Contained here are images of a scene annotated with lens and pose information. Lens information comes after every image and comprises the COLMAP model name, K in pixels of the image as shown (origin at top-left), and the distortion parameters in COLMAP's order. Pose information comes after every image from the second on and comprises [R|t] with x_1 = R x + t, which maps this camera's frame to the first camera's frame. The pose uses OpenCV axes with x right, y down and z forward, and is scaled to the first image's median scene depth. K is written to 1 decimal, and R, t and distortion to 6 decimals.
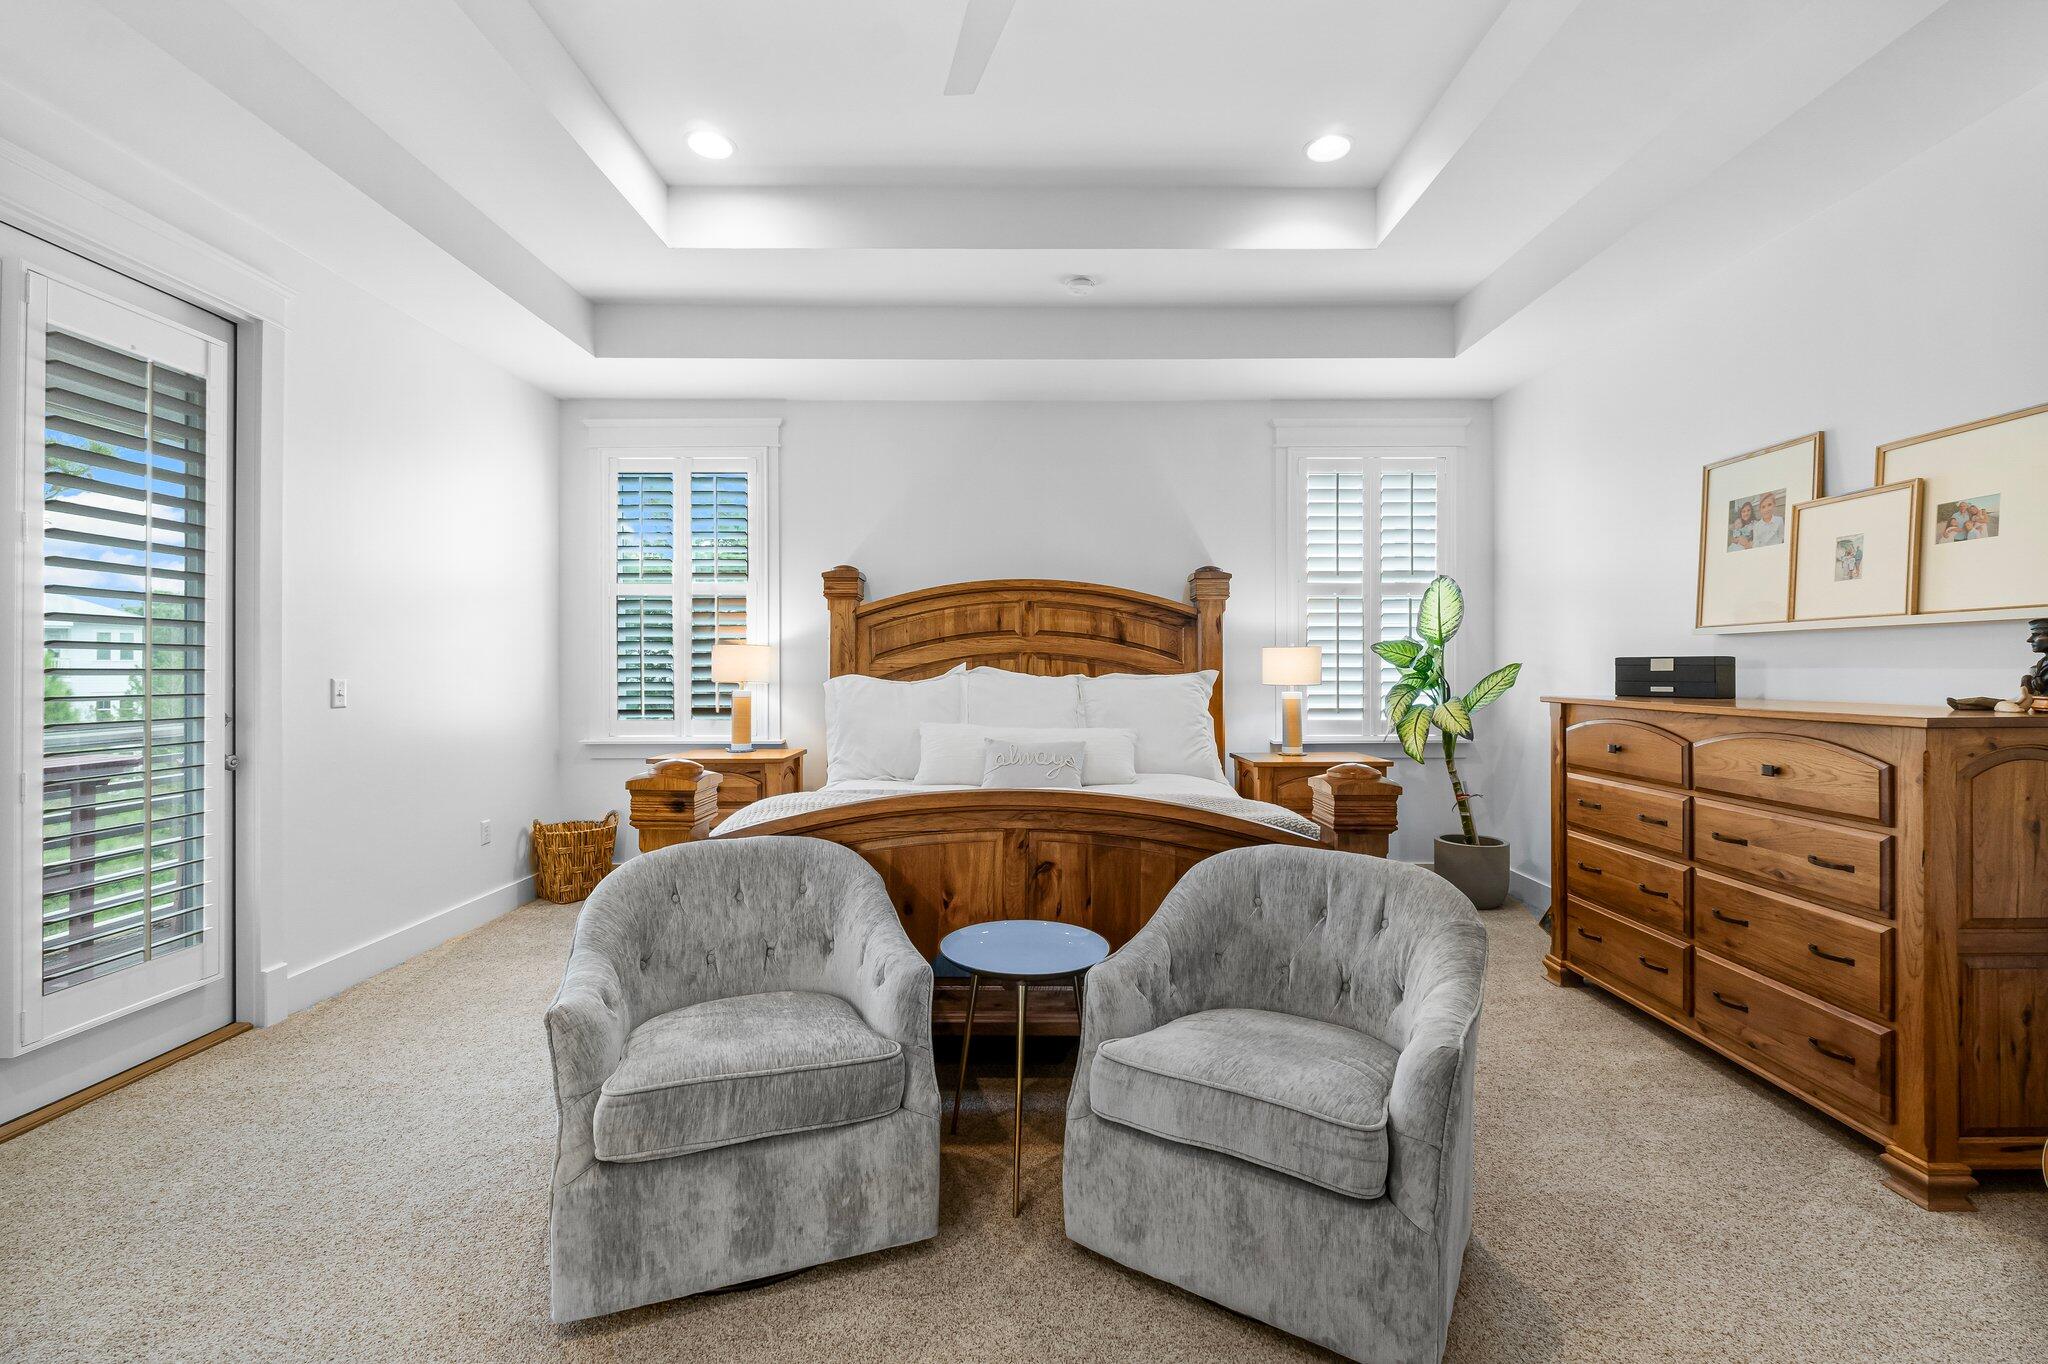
lens RADIAL K [[873.7, 0, 1032.2], [0, 873.7, 681.7], [0, 0, 1]] dist [-0.009926, 0.000001]
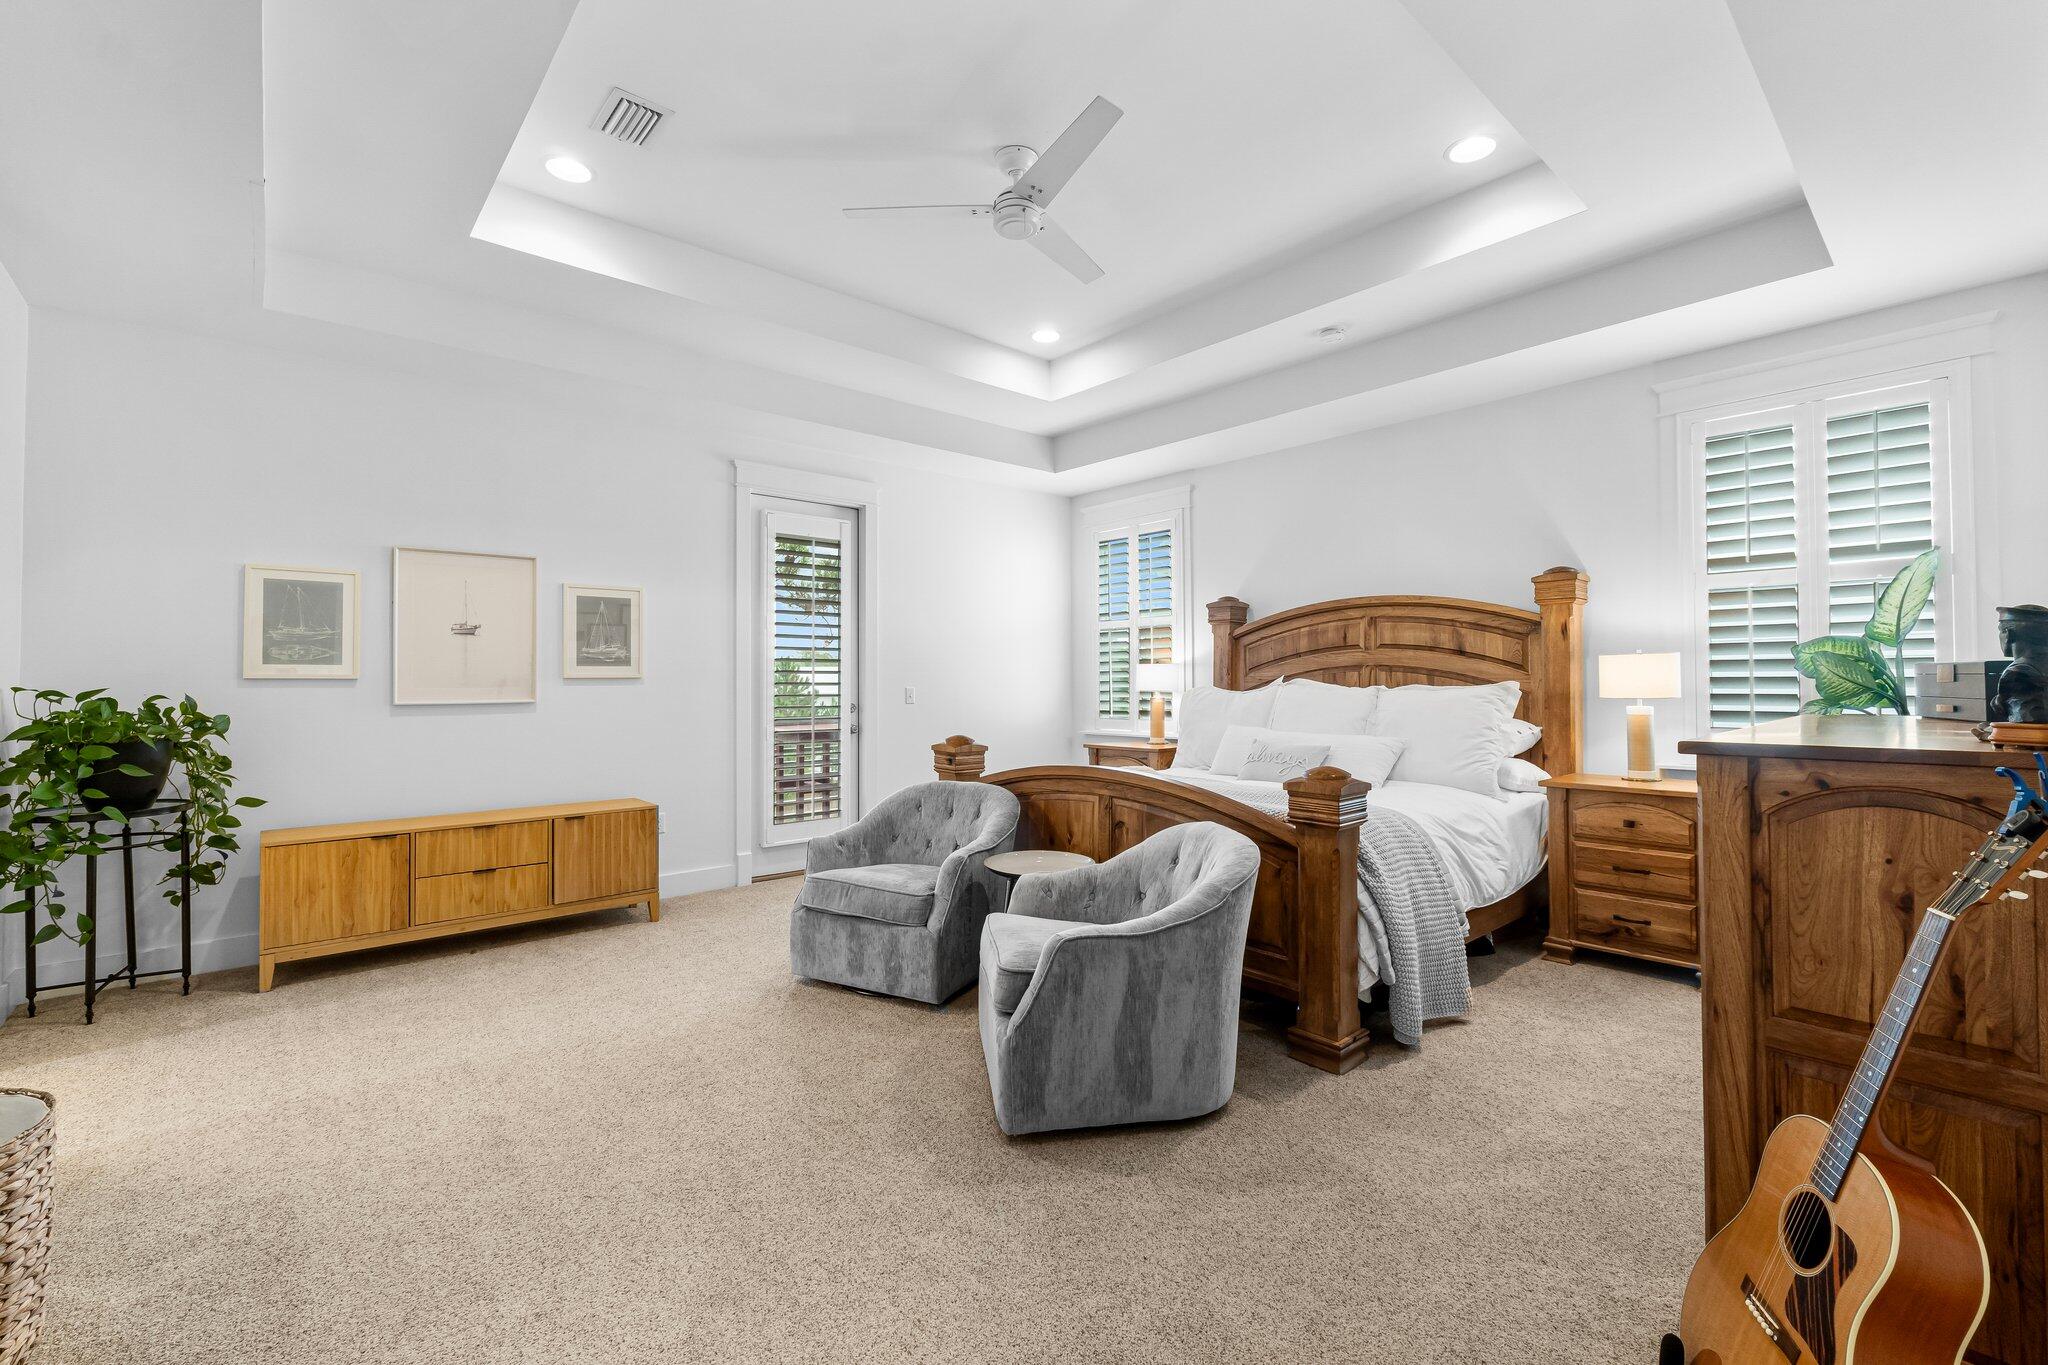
lens RADIAL K [[873.7, 0, 1039.0], [0, 873.7, 685.9], [0, 0, 1]] dist [-0.009926, 0.000001]
pose [[0.657165, 0.001903, -0.753745, 0.573413], [-0.007274, 0.999966, -0.003817, -0.001170], [0.753712, 0.007991, 0.657156, -0.004391]]
